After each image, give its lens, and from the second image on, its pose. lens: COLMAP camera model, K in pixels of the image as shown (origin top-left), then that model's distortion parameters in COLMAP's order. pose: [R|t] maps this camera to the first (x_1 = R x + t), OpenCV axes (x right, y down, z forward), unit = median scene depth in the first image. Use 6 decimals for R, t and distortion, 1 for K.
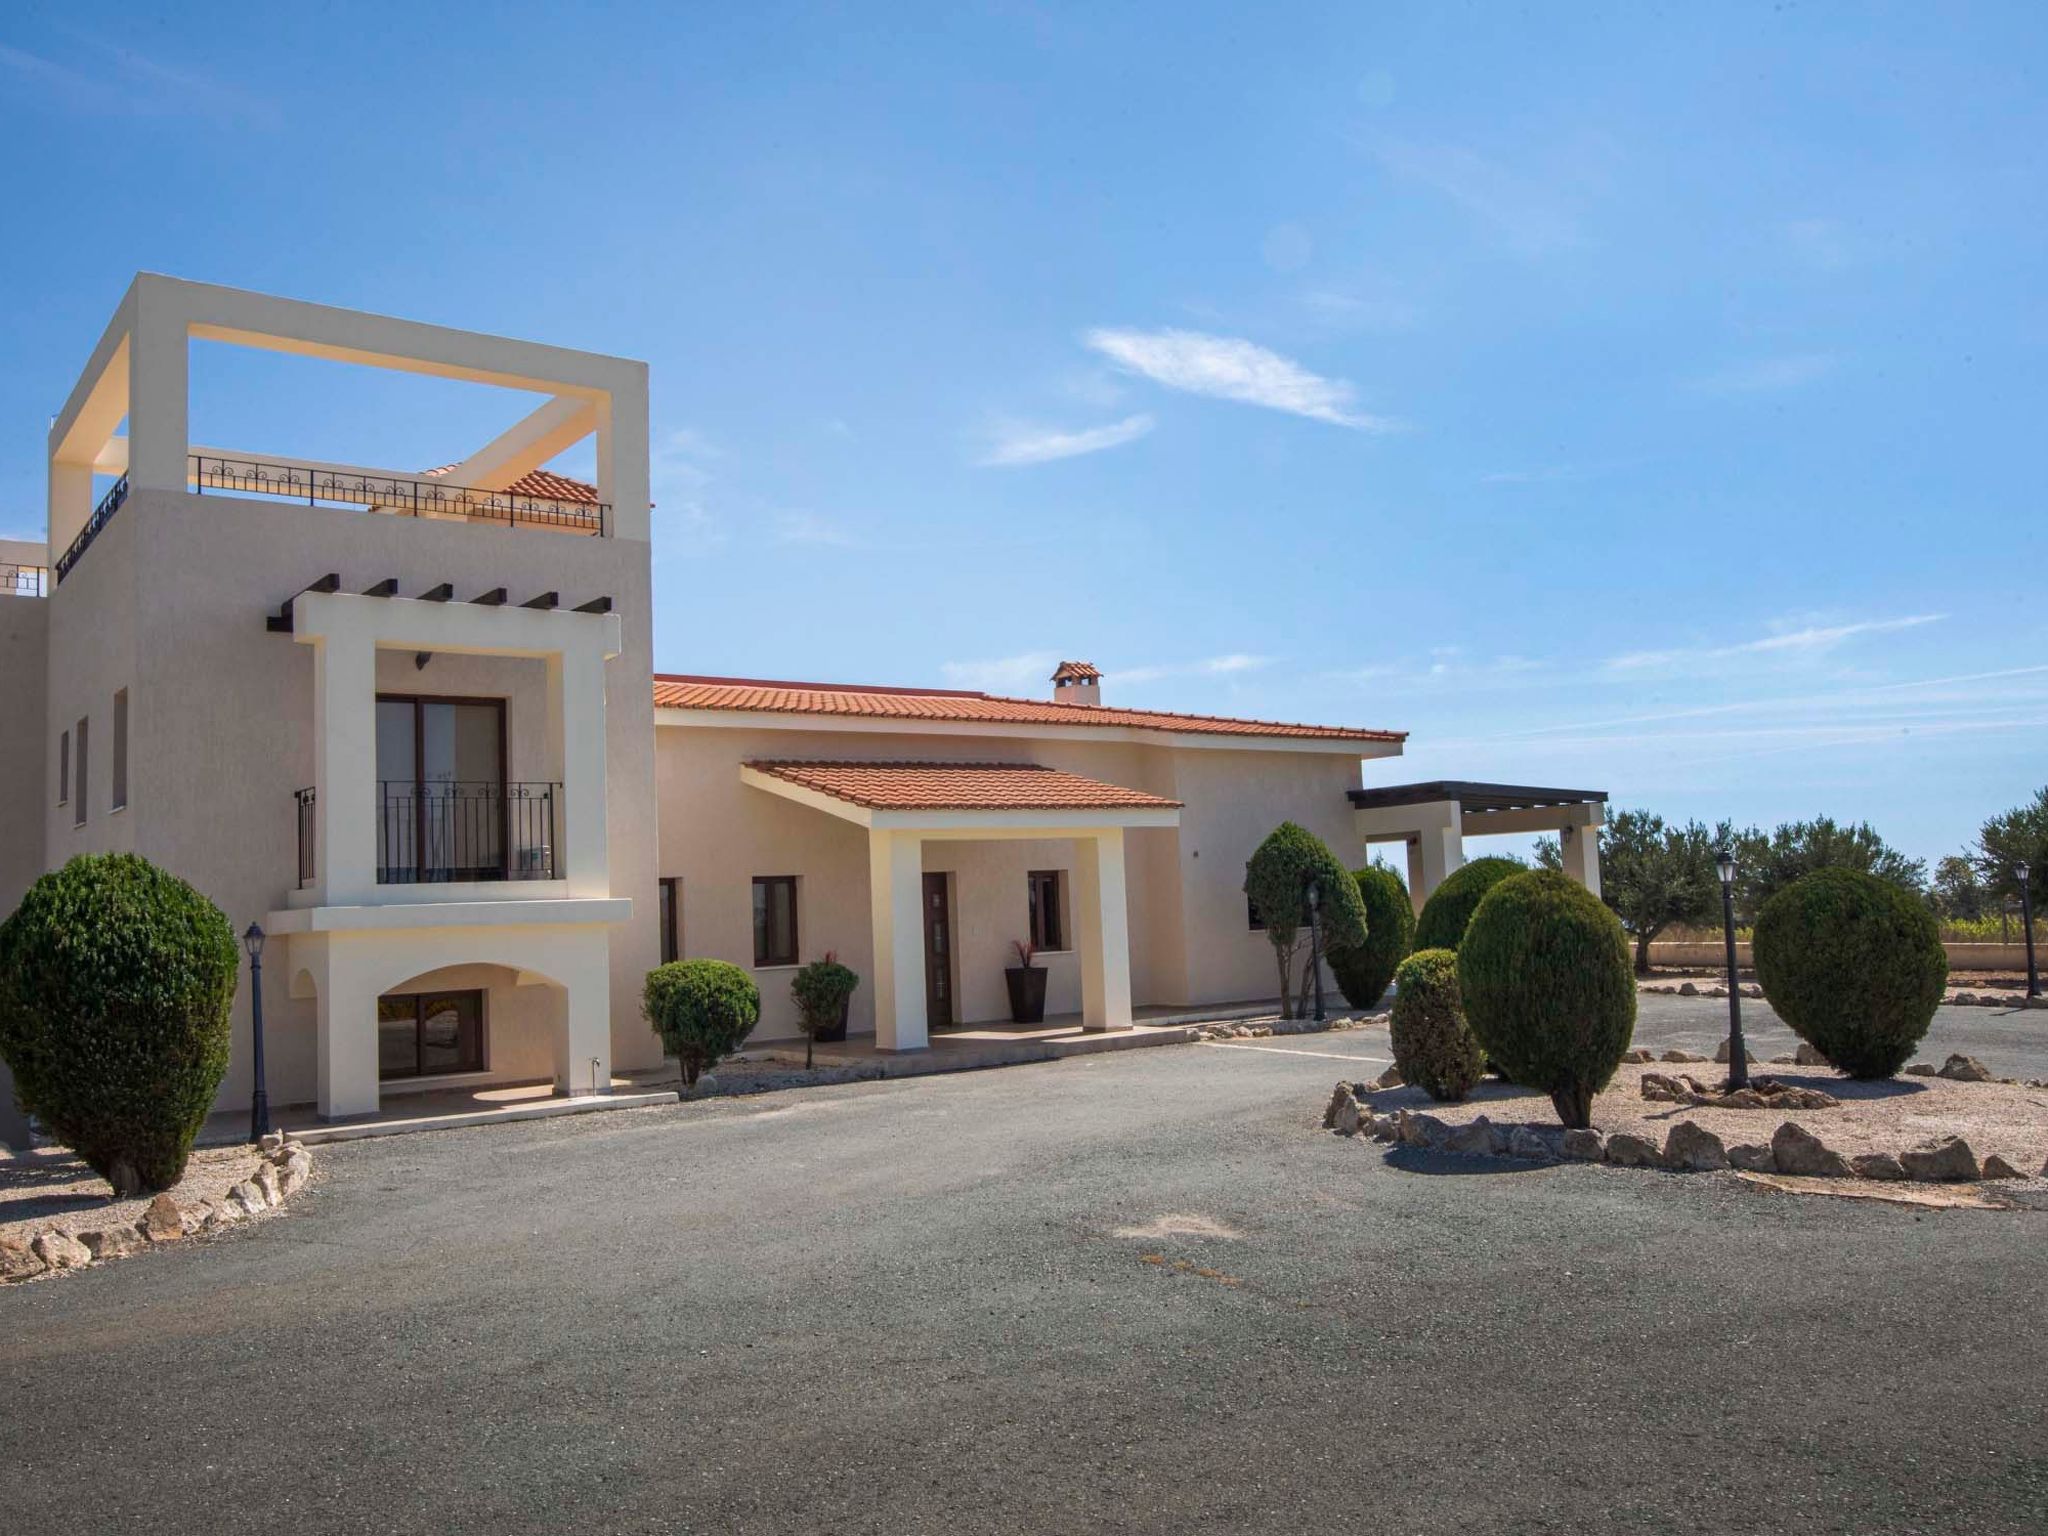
lens RADIAL K [[1612.3, 0, 1021.0], [0, 1612.3, 741.9], [0, 0, 1]] dist [-0.003164, -0.064539]
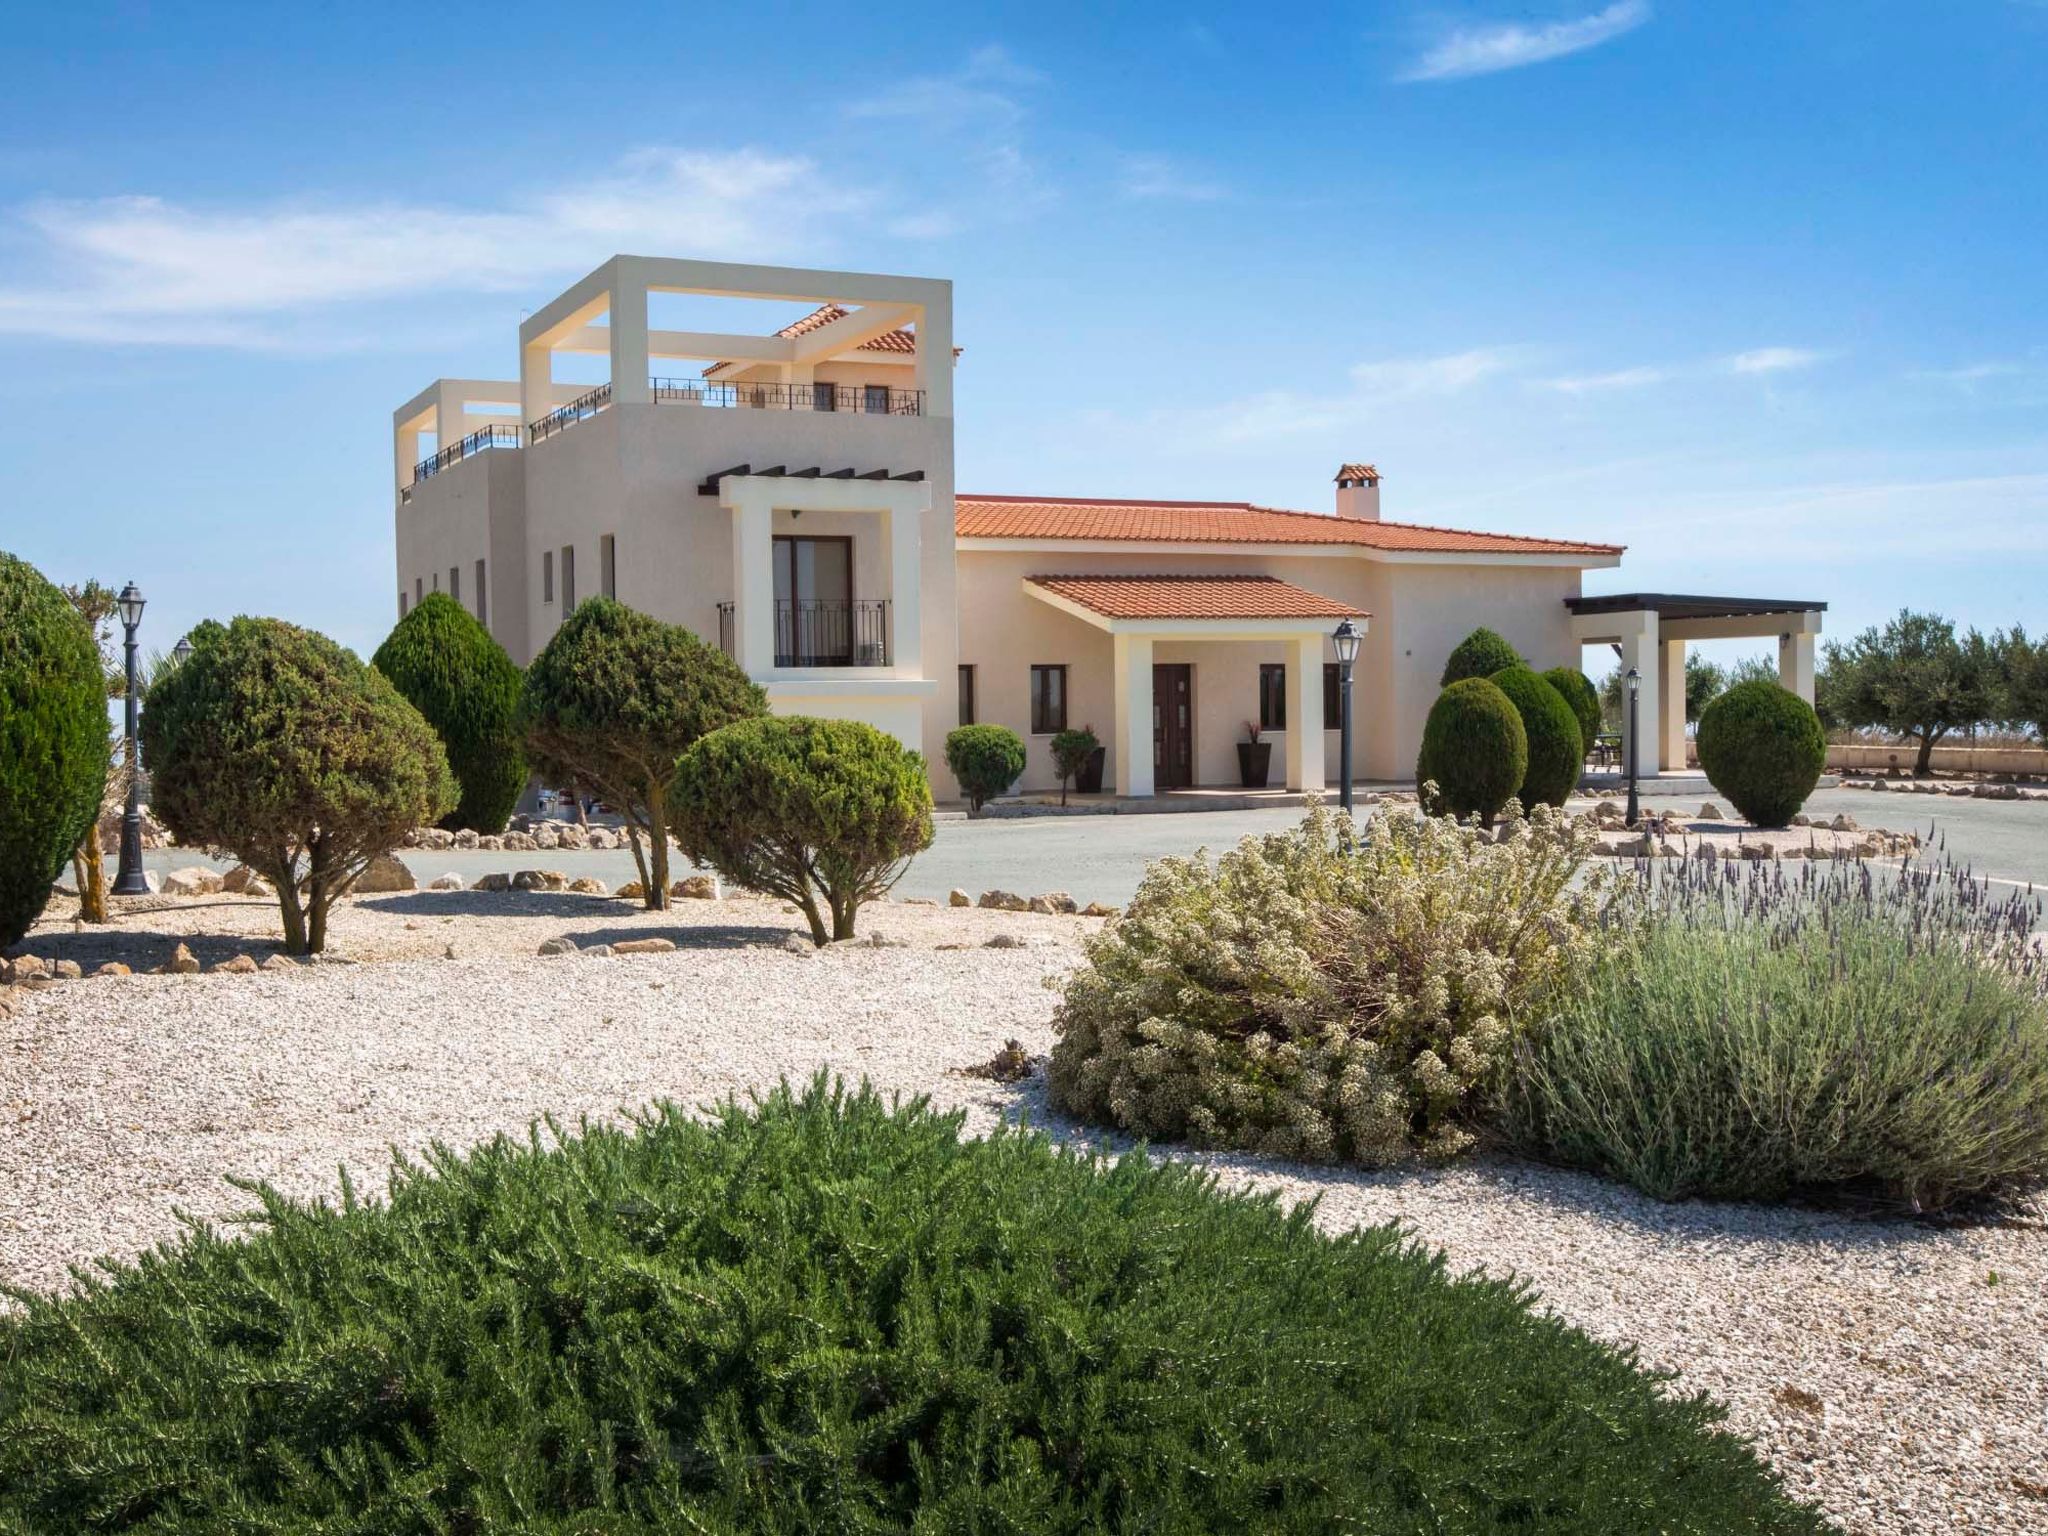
lens RADIAL K [[2177.6, 0, 994.9], [0, 2177.6, 777.8], [0, 0, 1]] dist [-0.005046, 0.156858]
pose [[0.974673, 0.035353, -0.220822, 0.203191], [-0.003736, 0.989862, 0.141982, -0.078304], [0.223603, -0.137561, 0.964924, -0.739865]]
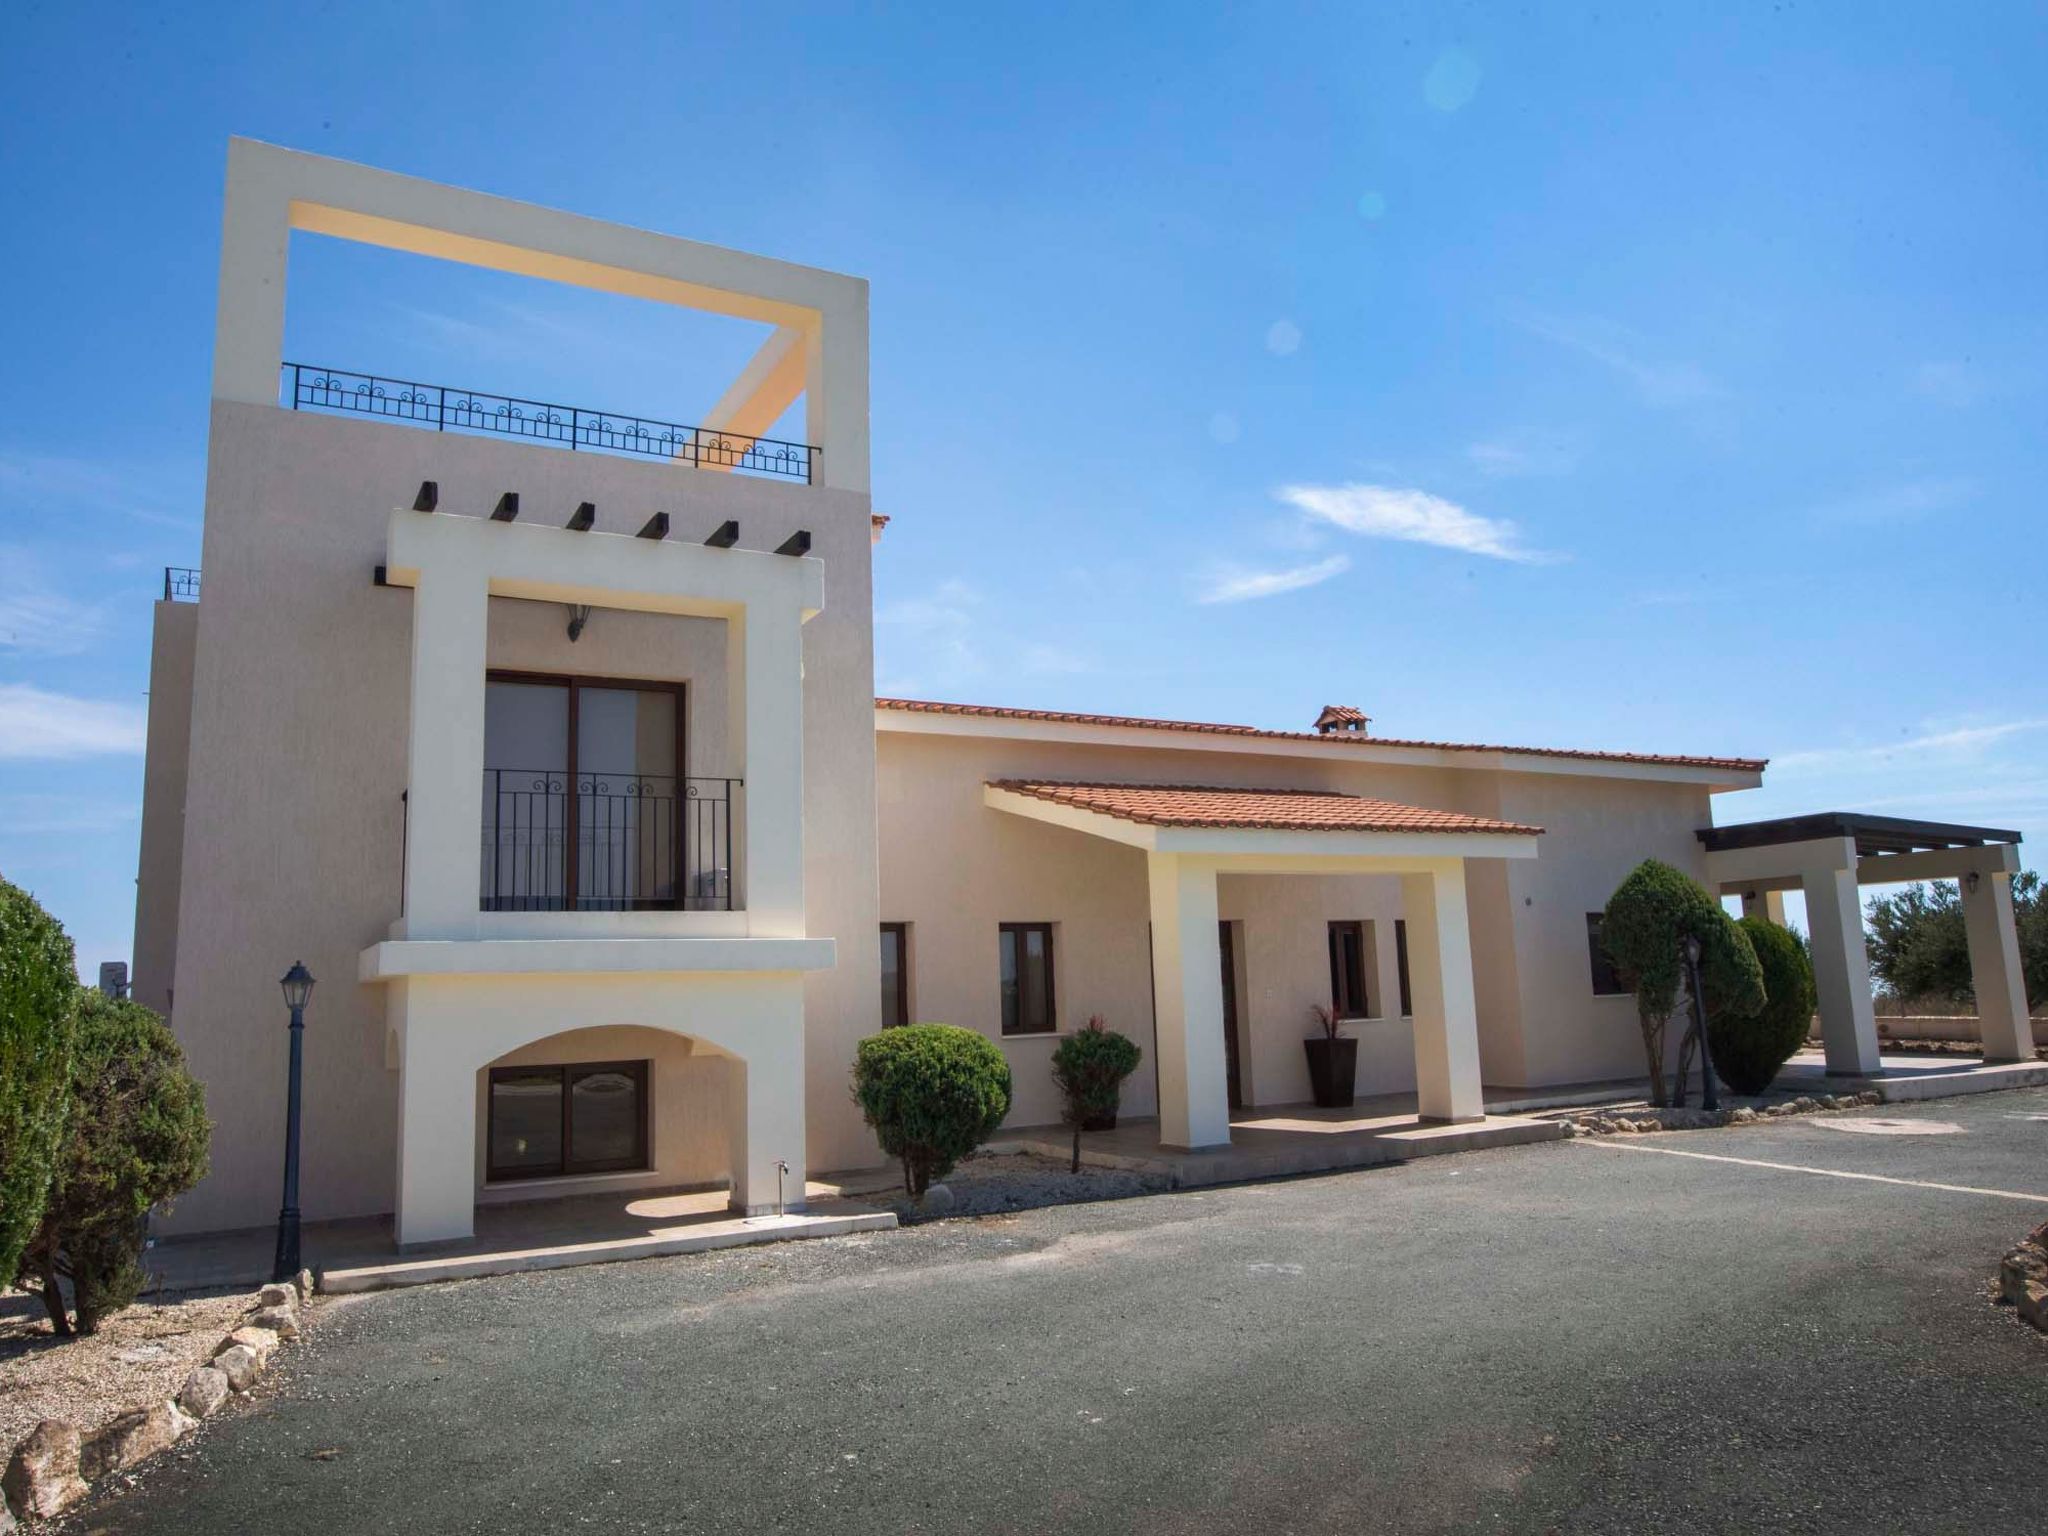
lens RADIAL K [[1350.1, 0, 1025.0], [0, 1350.1, 759.1], [0, 0, 1]] dist [-0.067041, 0.091690]
pose [[0.989282, -0.017065, -0.145016, -0.056023], [0.007838, 0.997921, -0.063964, 0.046398], [0.145806, 0.062142, 0.987360, 0.337629]]
